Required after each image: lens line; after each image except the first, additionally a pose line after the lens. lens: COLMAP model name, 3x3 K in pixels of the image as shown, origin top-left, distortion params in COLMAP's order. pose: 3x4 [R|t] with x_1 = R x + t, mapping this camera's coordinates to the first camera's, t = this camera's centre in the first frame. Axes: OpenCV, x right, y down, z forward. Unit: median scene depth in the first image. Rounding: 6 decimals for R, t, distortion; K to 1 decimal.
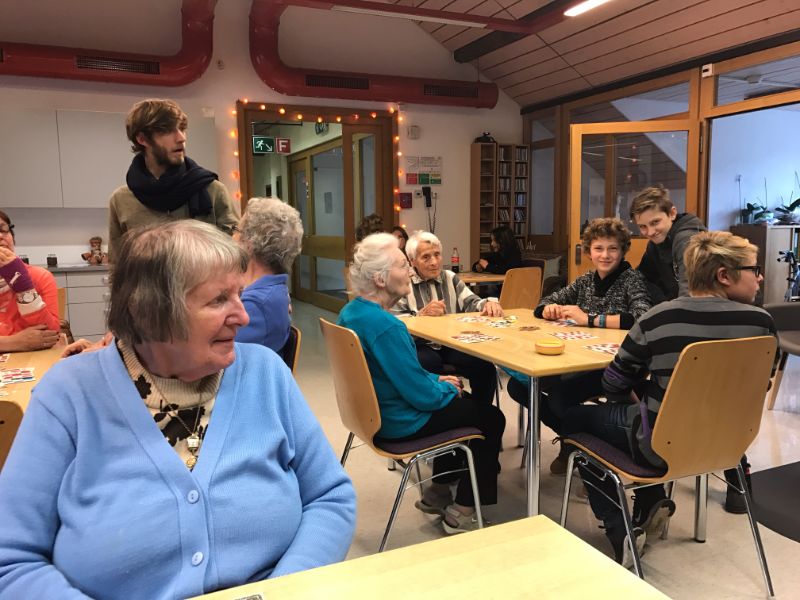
lens RADIAL K [[650.1, 0, 392.8], [0, 650.1, 301.8], [0, 0, 1]] dist [-0.009110, -0.011886]
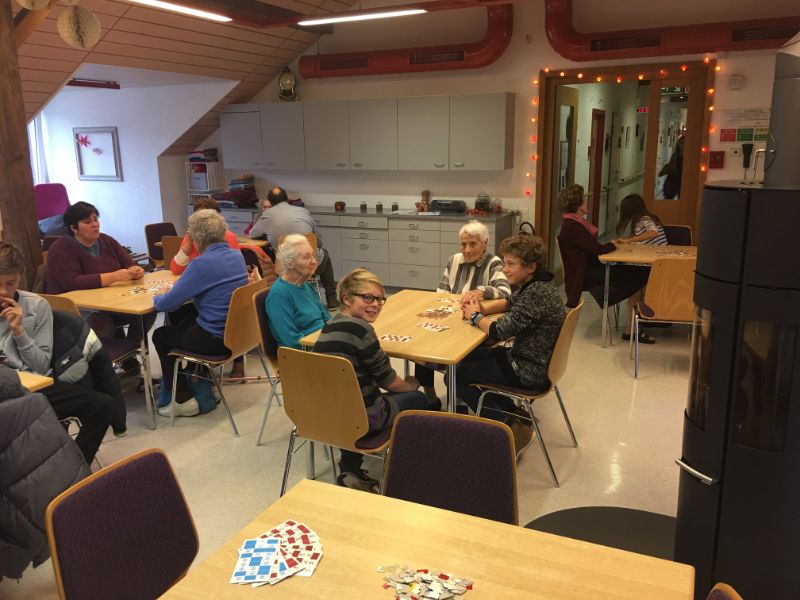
lens RADIAL K [[658.6, 0, 388.6], [0, 658.6, 291.6], [0, 0, 1]] dist [0.053564, -0.052335]
pose [[0.651060, 0.168703, -0.740040, 0.450908], [-0.080700, 0.984846, 0.153513, -0.082876], [0.754724, -0.040224, 0.654808, 0.041735]]
